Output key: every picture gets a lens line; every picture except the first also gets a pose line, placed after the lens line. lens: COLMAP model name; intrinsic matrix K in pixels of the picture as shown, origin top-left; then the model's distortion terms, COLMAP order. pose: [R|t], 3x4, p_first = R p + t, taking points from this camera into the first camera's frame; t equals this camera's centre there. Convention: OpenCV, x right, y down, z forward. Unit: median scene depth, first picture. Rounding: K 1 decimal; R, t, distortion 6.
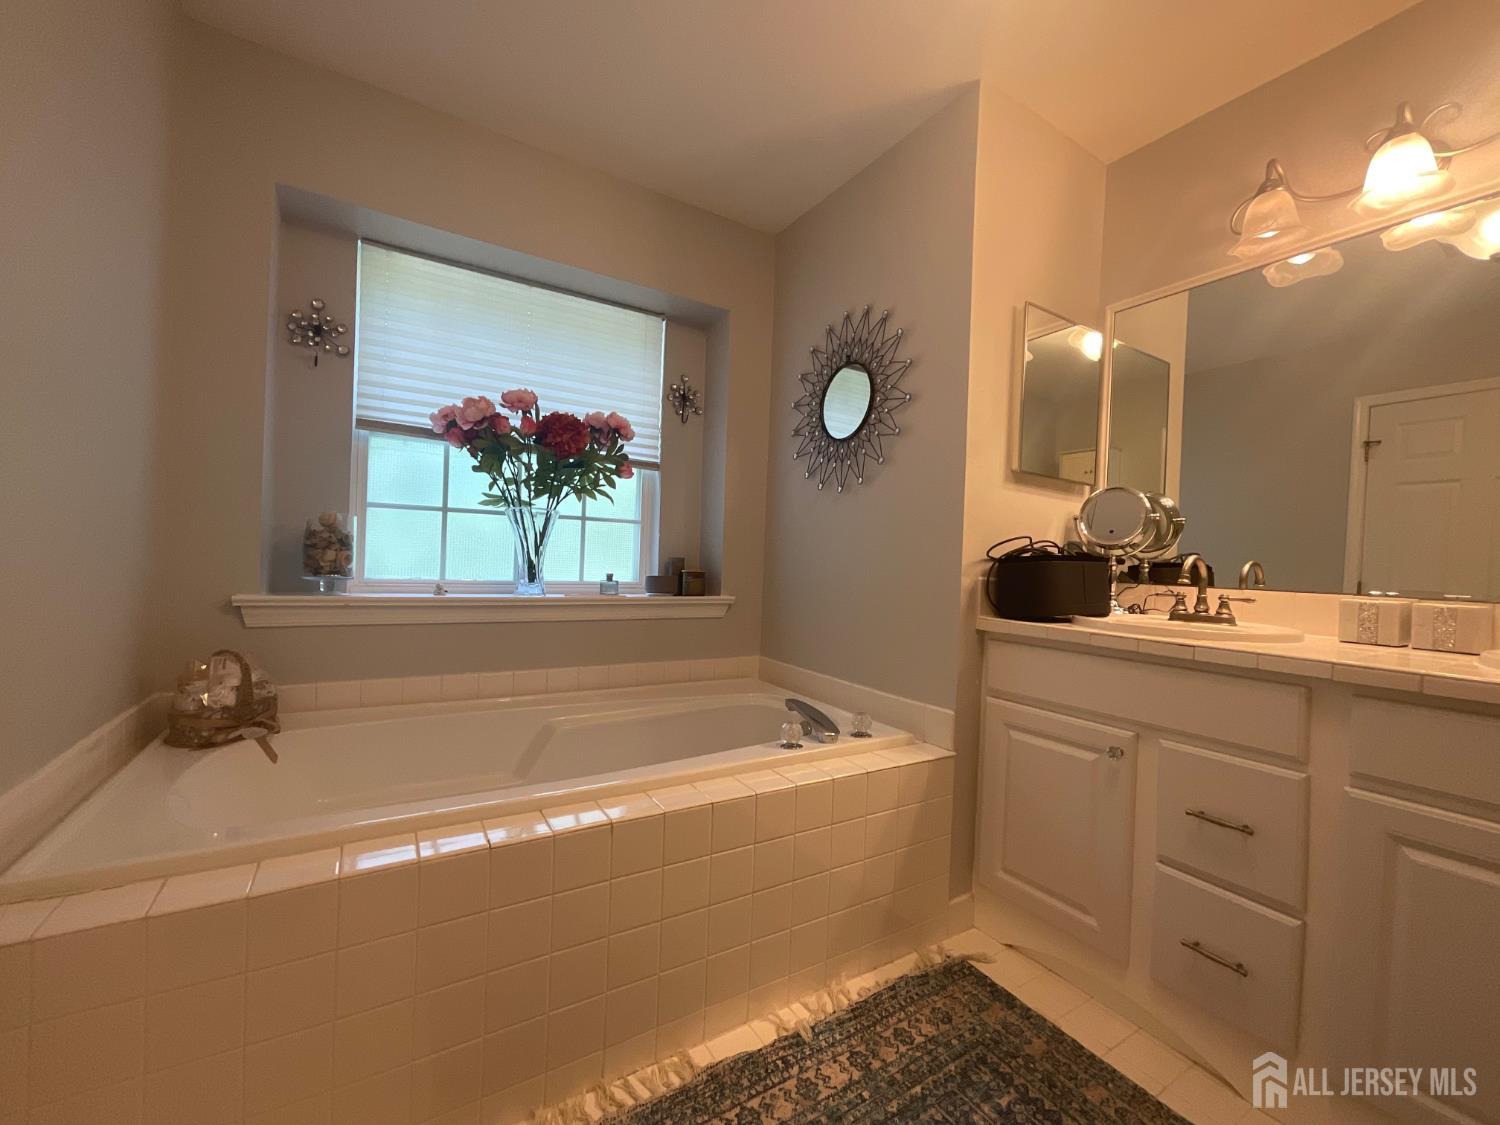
lens RADIAL K [[608.9, 0, 753.7], [0, 608.9, 563.7], [0, 0, 1]] dist [0.000662, 0.000619]
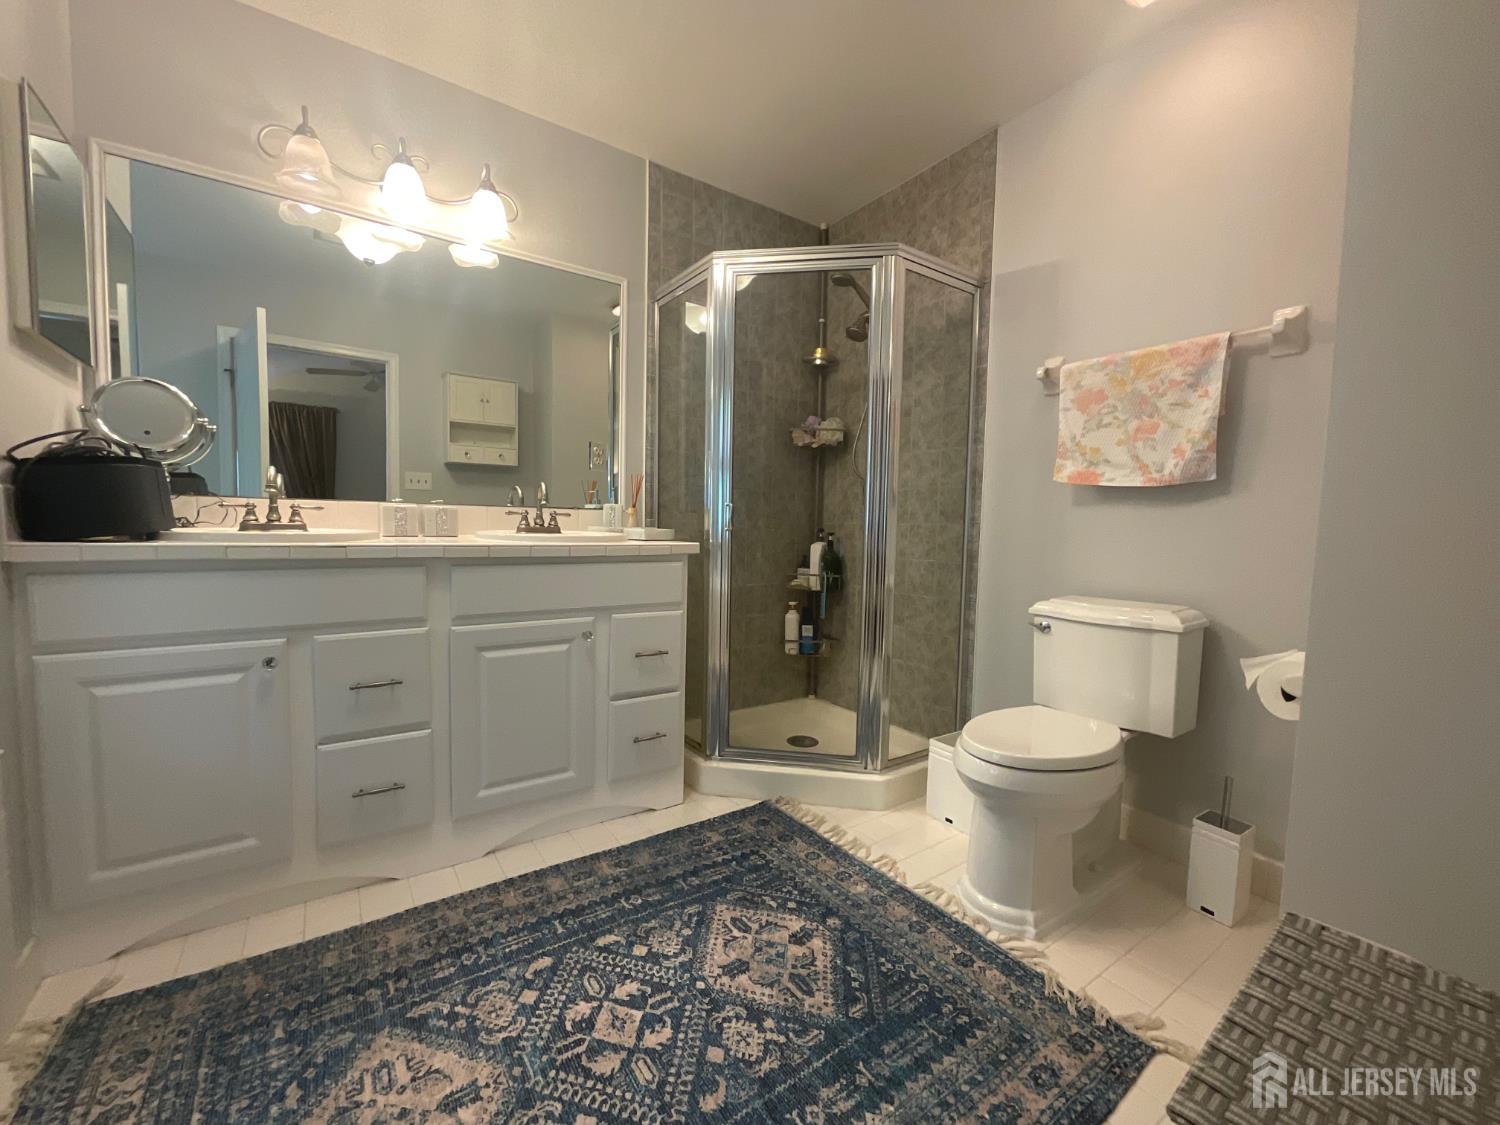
lens RADIAL K [[608.9, 0, 751.3], [0, 608.9, 562.0], [0, 0, 1]] dist [0.000662, 0.000619]
pose [[-0.053088, -0.109390, 0.992580, -0.374192], [-0.019962, 0.993900, 0.108467, 0.019652], [-0.998390, -0.014055, -0.054948, 0.241318]]
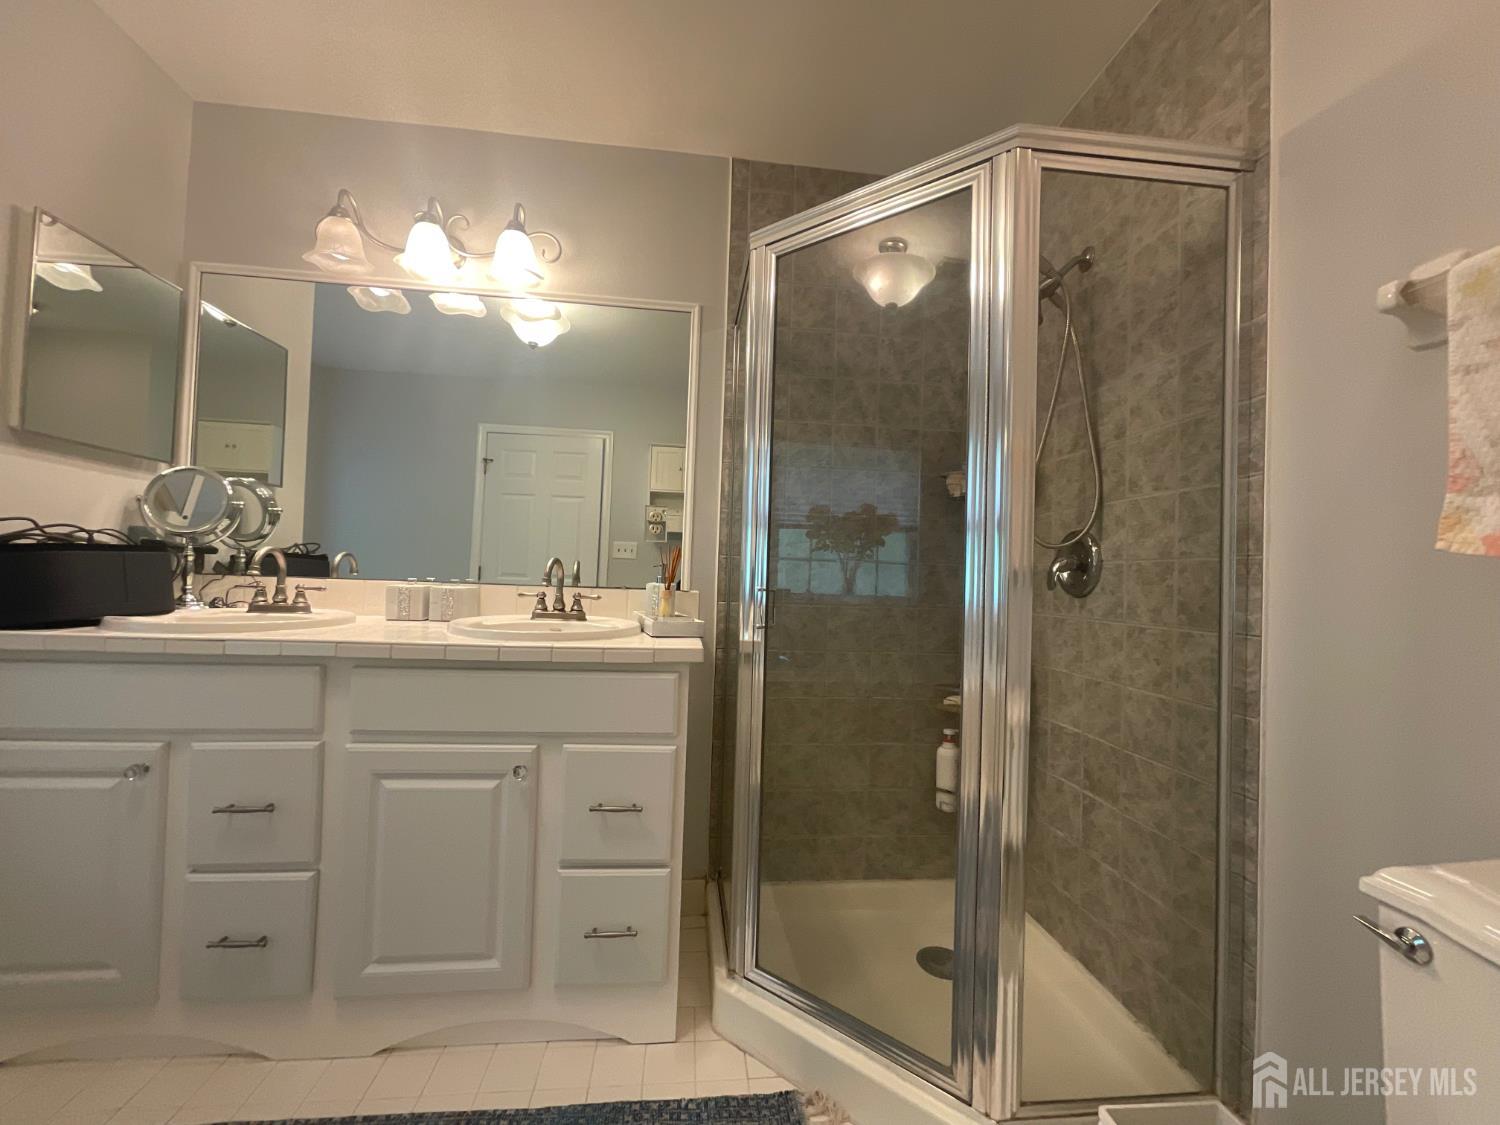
lens RADIAL K [[608.9, 0, 750.5], [0, 608.9, 563.1], [0, 0, 1]] dist [0.000662, 0.000619]
pose [[0.432415, -0.009946, 0.901620, 0.163253], [-0.012636, 0.999774, 0.017089, -0.013569], [-0.901586, -0.018782, 0.432191, -0.152180]]
